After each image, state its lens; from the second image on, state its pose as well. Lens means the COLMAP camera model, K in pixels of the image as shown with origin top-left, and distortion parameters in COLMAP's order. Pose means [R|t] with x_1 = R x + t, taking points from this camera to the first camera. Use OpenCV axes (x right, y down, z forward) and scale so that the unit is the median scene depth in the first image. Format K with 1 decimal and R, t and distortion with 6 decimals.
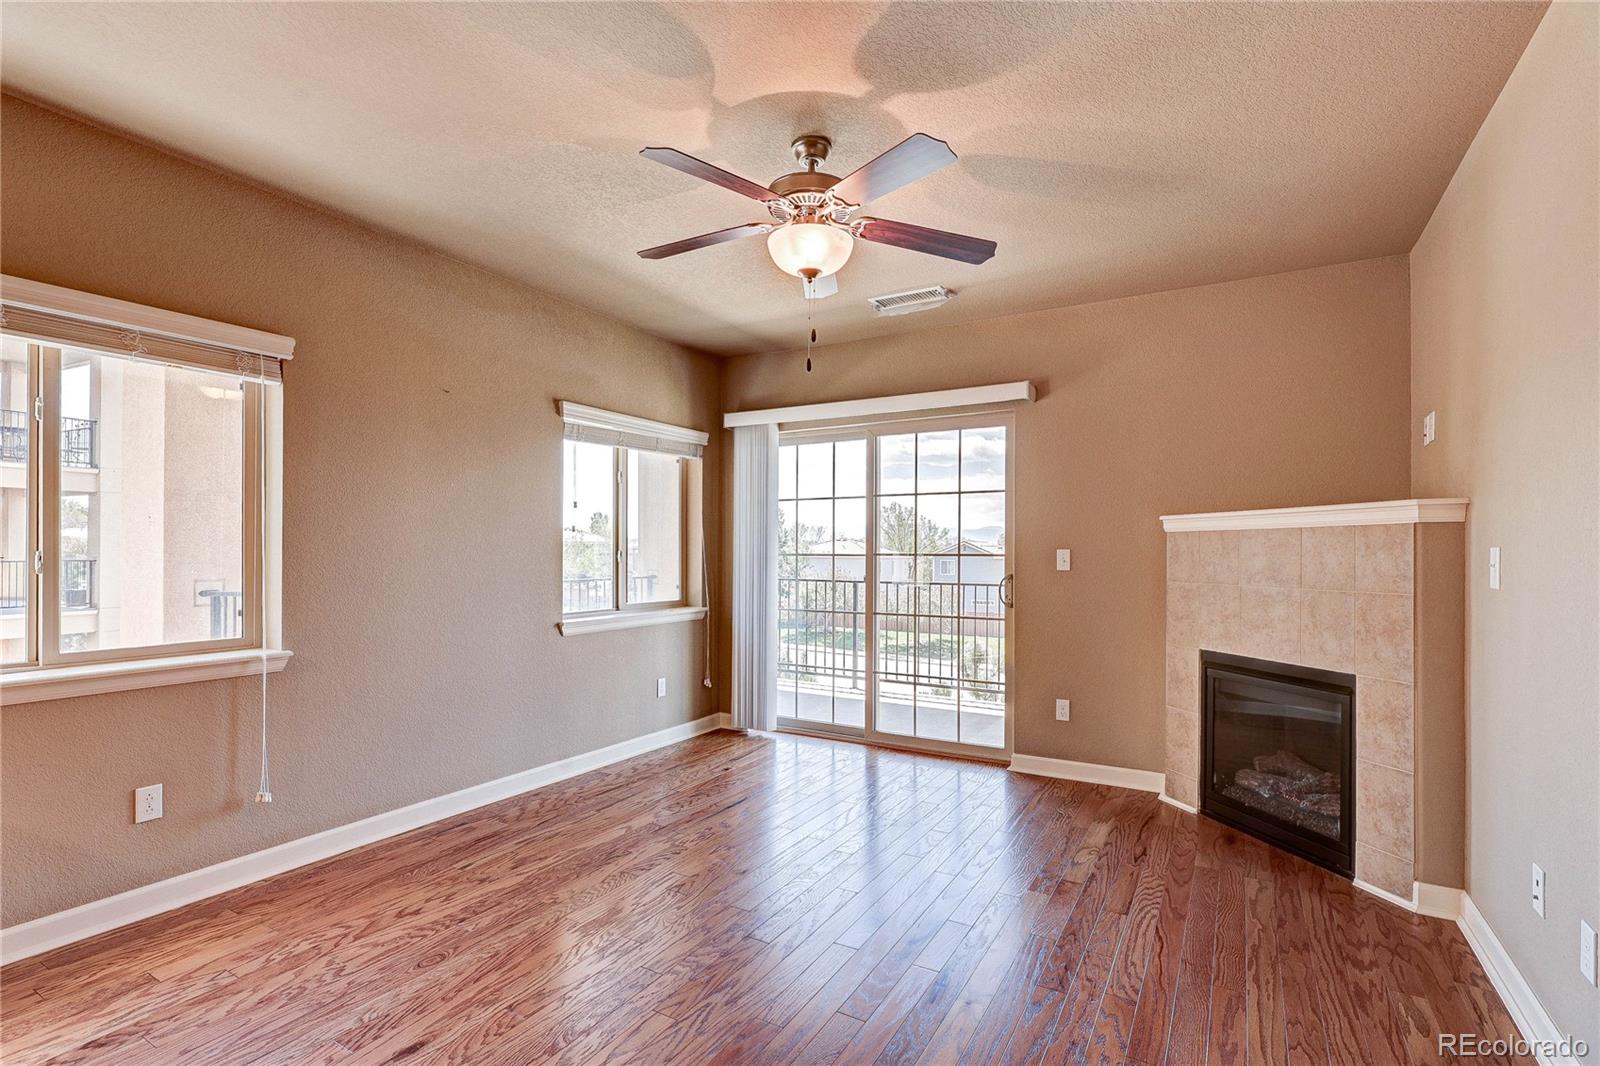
lens RADIAL K [[750.0, 0, 800.0], [0, 750.0, 549.2], [0, 0, 1]] dist [-0.002430, 0.000293]
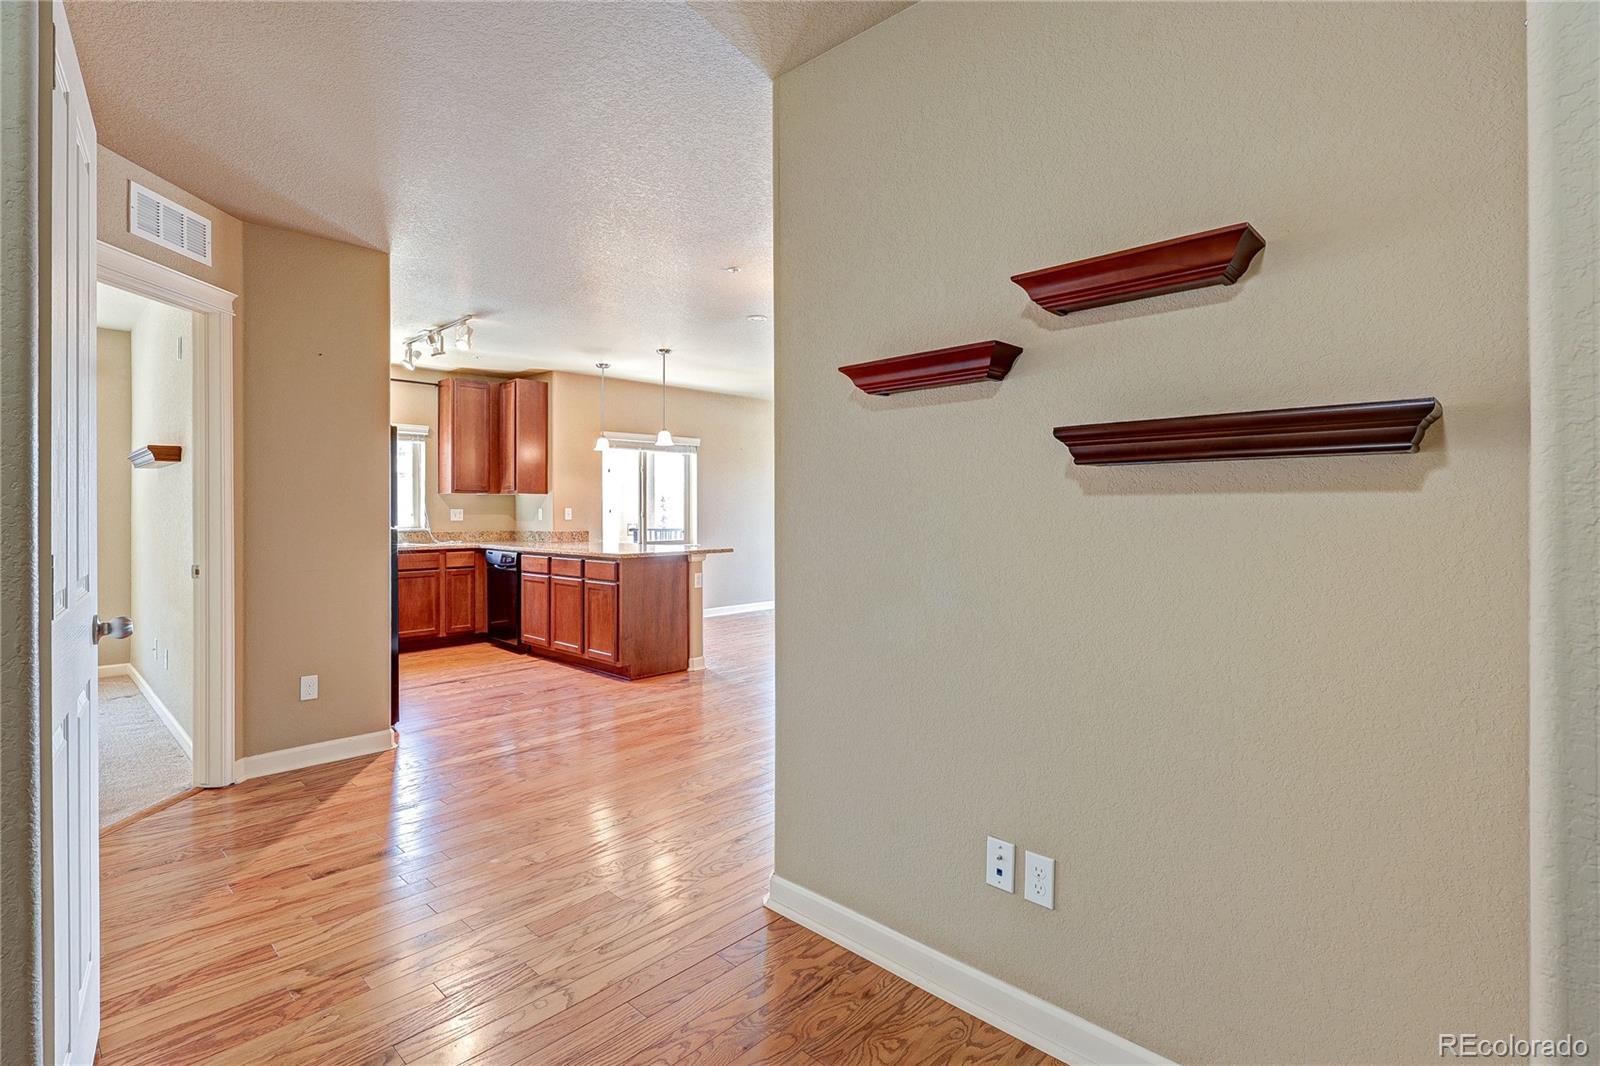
lens RADIAL K [[751.0, 0, 801.6], [0, 751.0, 512.9], [0, 0, 1]] dist [-0.001705, 0.000270]
pose [[0.975562, -0.007275, -0.219602, 0.297741], [0.007750, 0.999969, 0.001302, 0.008123], [0.219586, -0.002972, 0.975589, -1.470285]]
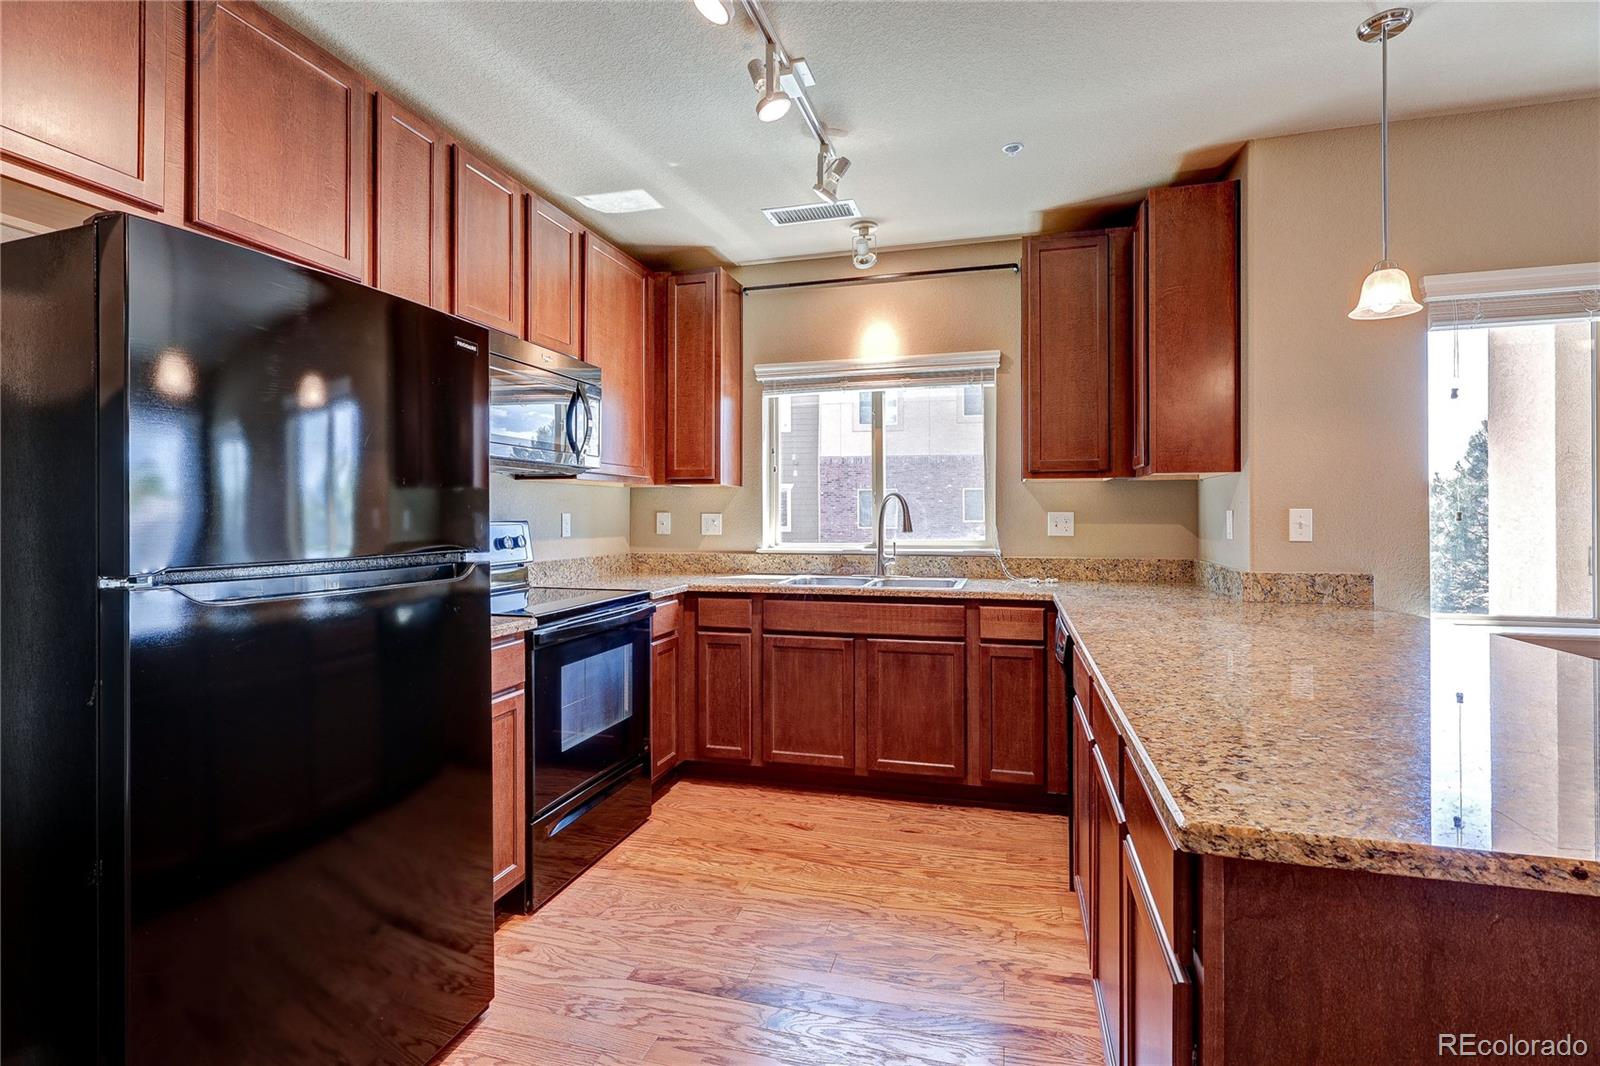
lens RADIAL K [[751.0, 0, 801.6], [0, 751.0, 512.9], [0, 0, 1]] dist [-0.001705, 0.000270]
pose [[0.263330, -0.009324, -0.964661, -0.200217], [0.005485, 0.999952, -0.008168, 0.000713], [0.964690, -0.003140, 0.263368, -0.256685]]
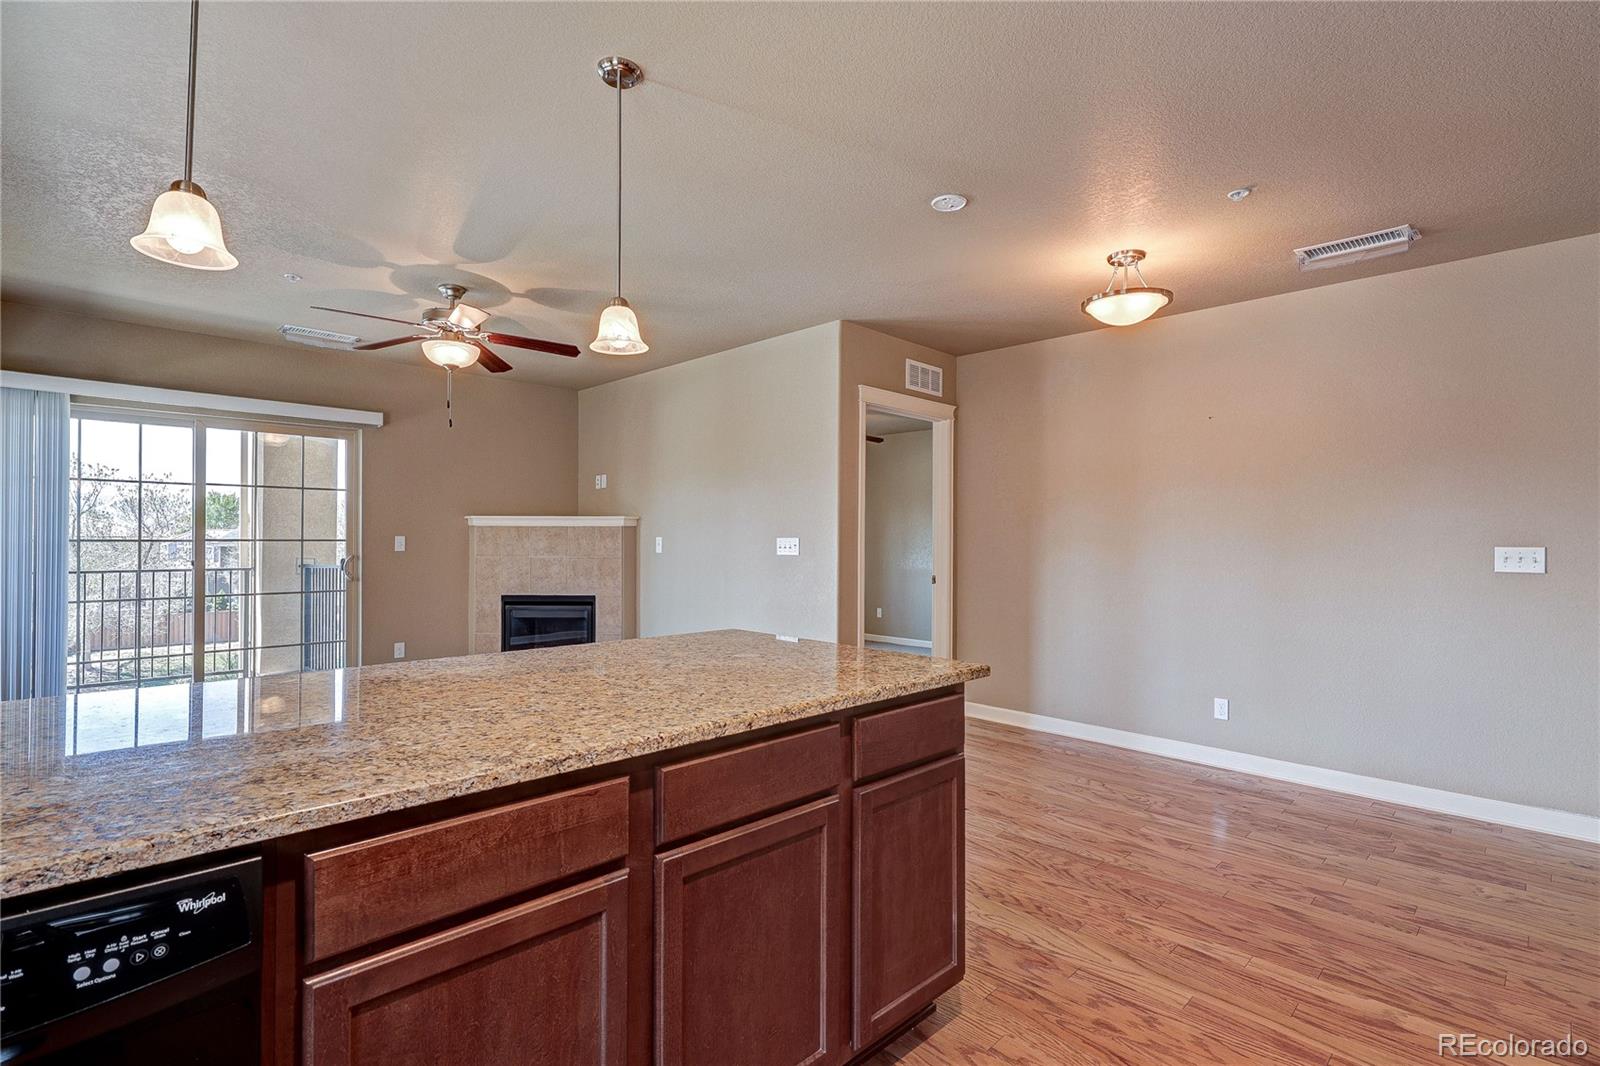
lens RADIAL K [[751.7, 0, 799.2], [0, 751.7, 535.8], [0, 0, 1]] dist [-0.001911, -0.000185]
pose [[0.255699, 0.002947, 0.966752, -0.954905], [-0.006827, 0.999976, -0.001242, -0.004564], [-0.966732, -0.006283, 0.255713, -0.098594]]
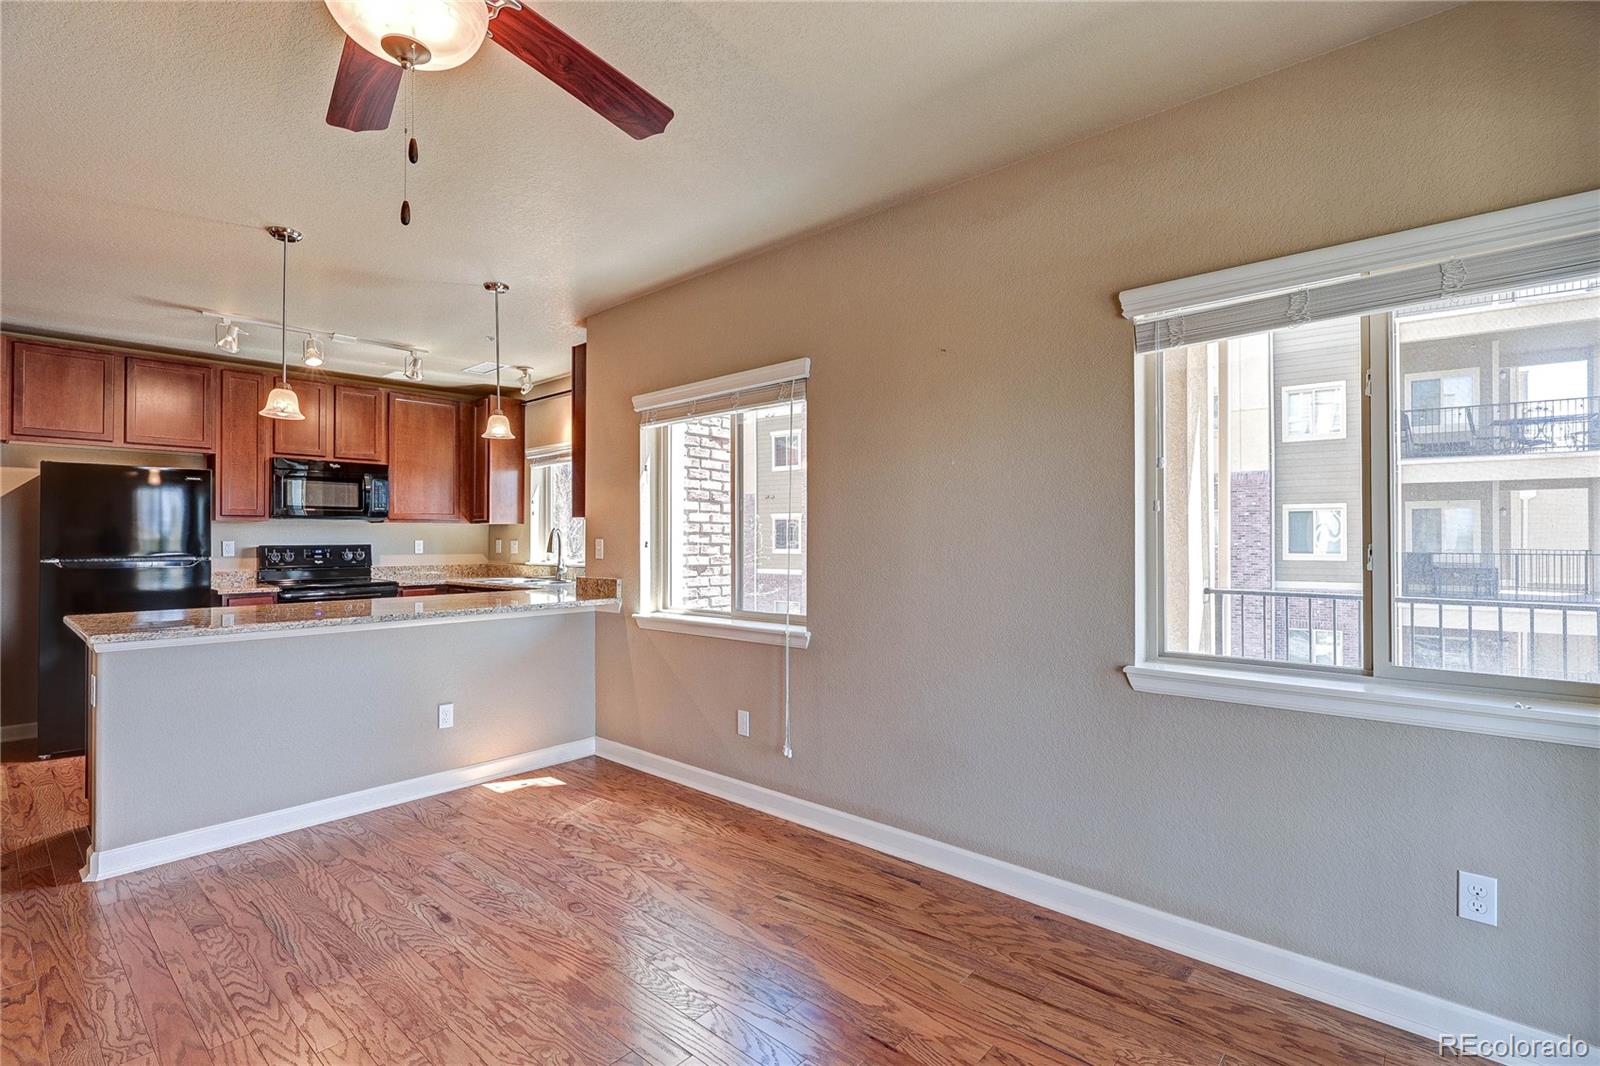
lens RADIAL K [[744.5, 0, 798.2], [0, 744.5, 531.5], [0, 0, 1]] dist [-0.002671, 0.000589]
pose [[-0.193183, -0.015752, -0.981036, 0.350146], [0.001870, 0.999863, -0.016423, 0.001247], [0.981161, -0.005008, -0.193127, 0.979364]]
